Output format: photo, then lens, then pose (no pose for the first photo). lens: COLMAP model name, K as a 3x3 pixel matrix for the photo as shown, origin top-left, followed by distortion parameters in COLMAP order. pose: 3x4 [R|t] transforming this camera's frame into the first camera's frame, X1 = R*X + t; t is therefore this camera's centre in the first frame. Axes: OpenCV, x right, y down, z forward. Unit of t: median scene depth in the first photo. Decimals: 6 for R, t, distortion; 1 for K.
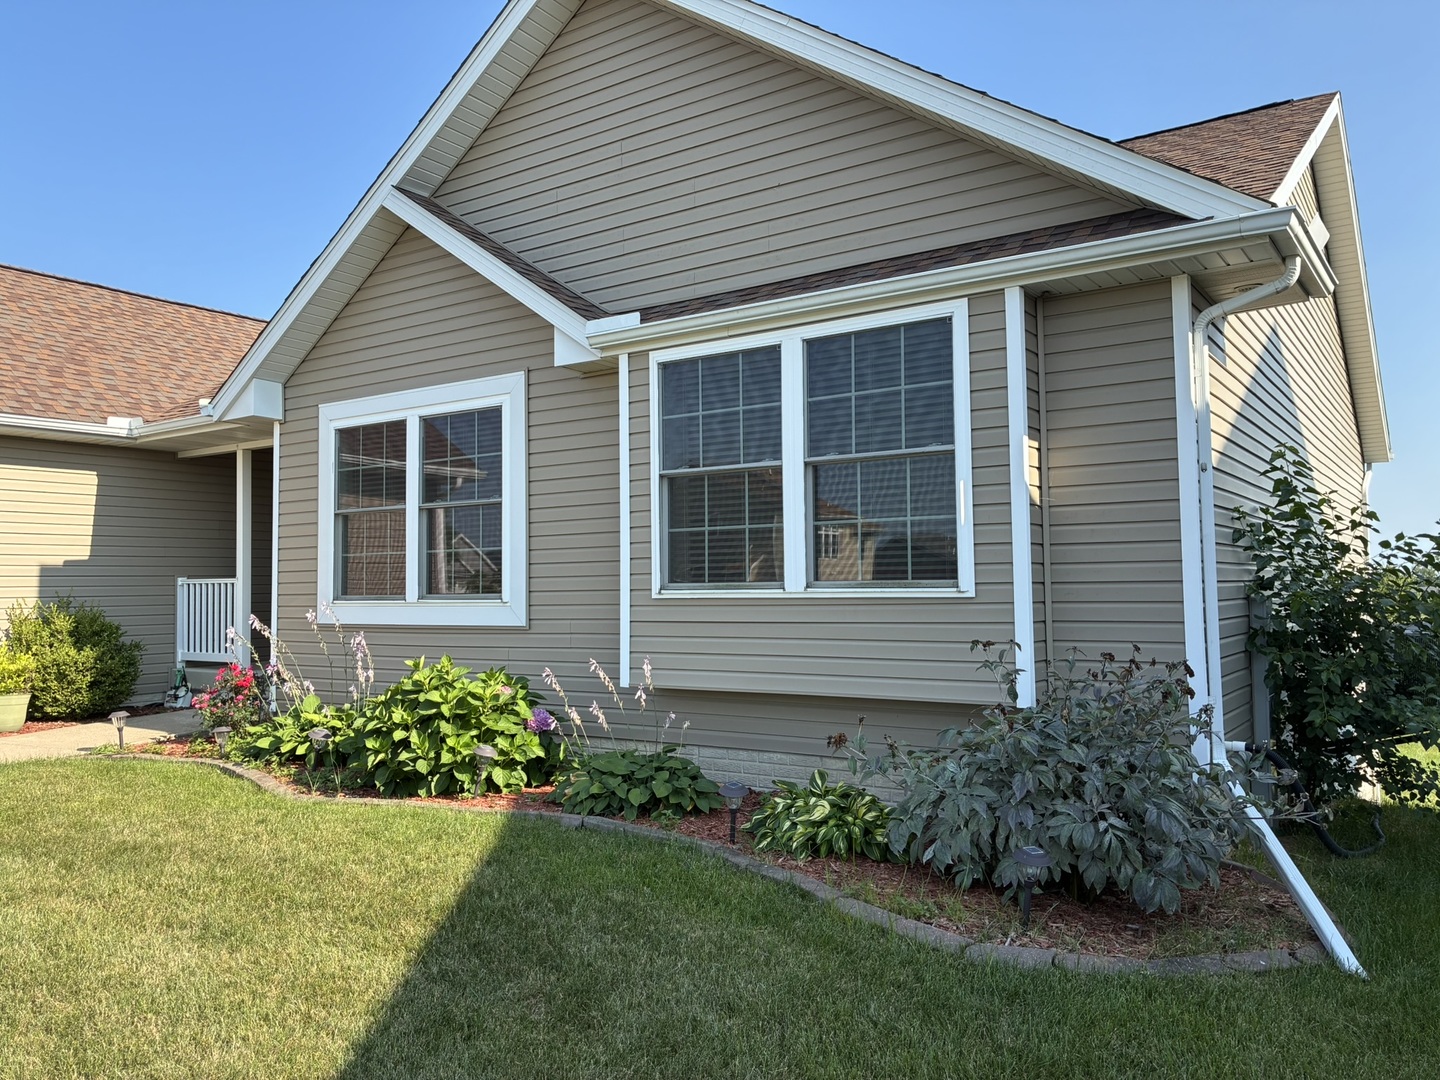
lens RADIAL K [[1090.4, 0, 720.0], [0, 1090.4, 540.0], [0, 0, 1]] dist [0.054675, -0.002155]
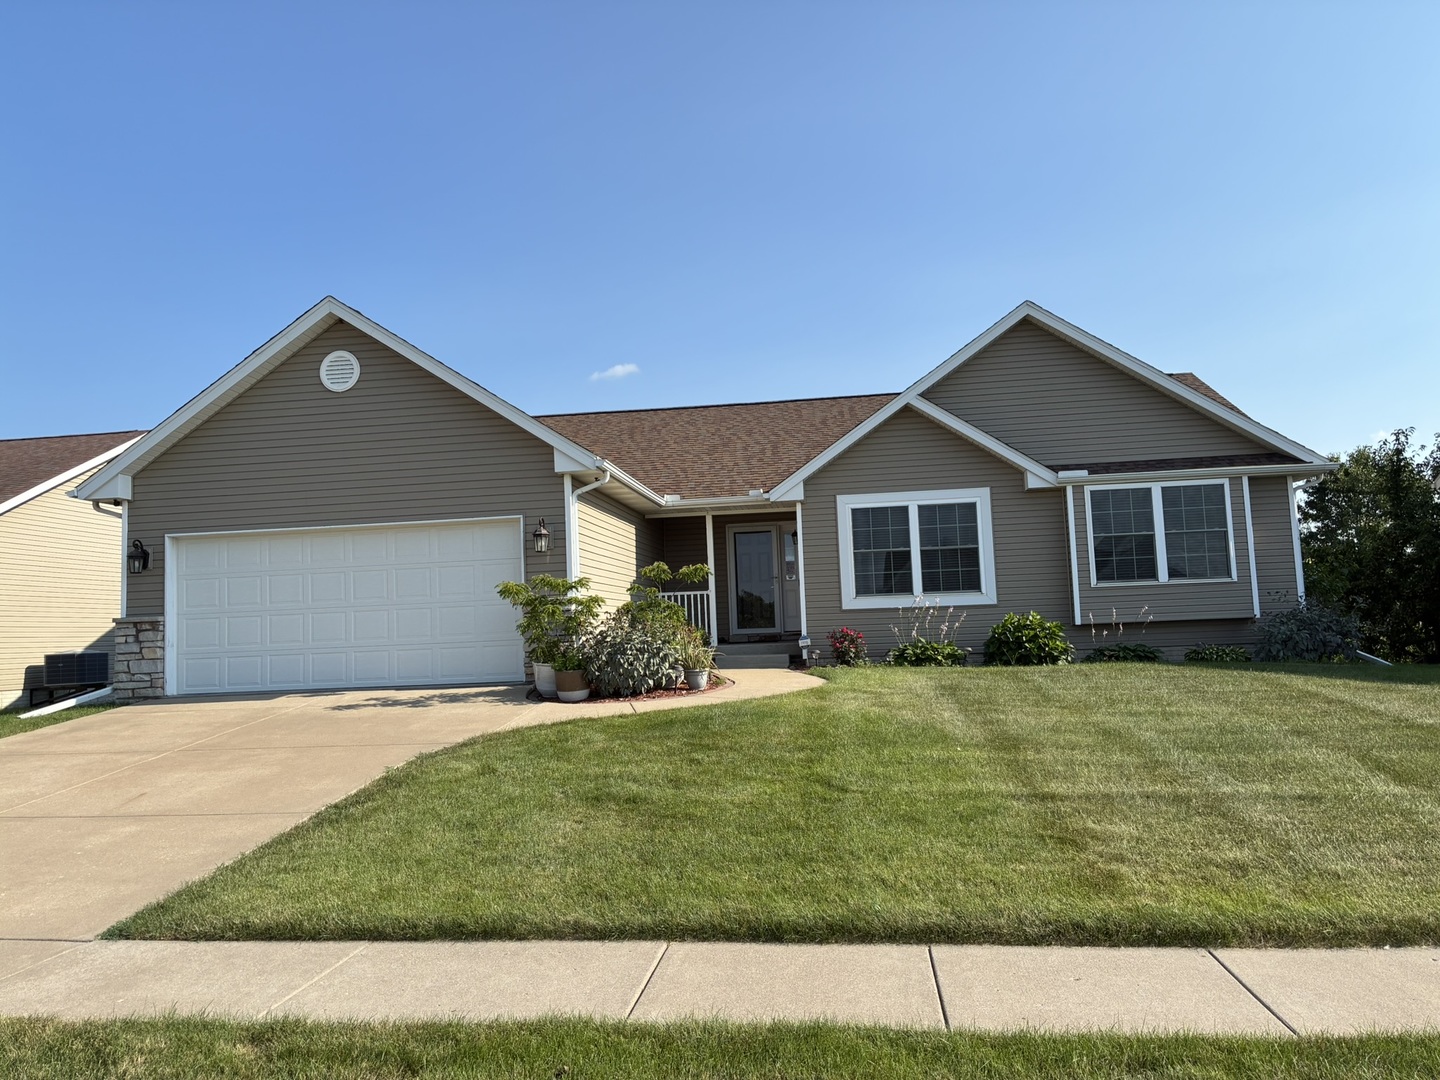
lens RADIAL K [[1090.5, 0, 720.0], [0, 1090.5, 540.0], [0, 0, 1]] dist [0.029928, -0.000339]
pose [[0.891216, 0.018806, 0.453189, -1.926313], [0.005013, 0.998671, -0.051301, 0.070356], [-0.453551, 0.047992, 0.889937, -0.808043]]
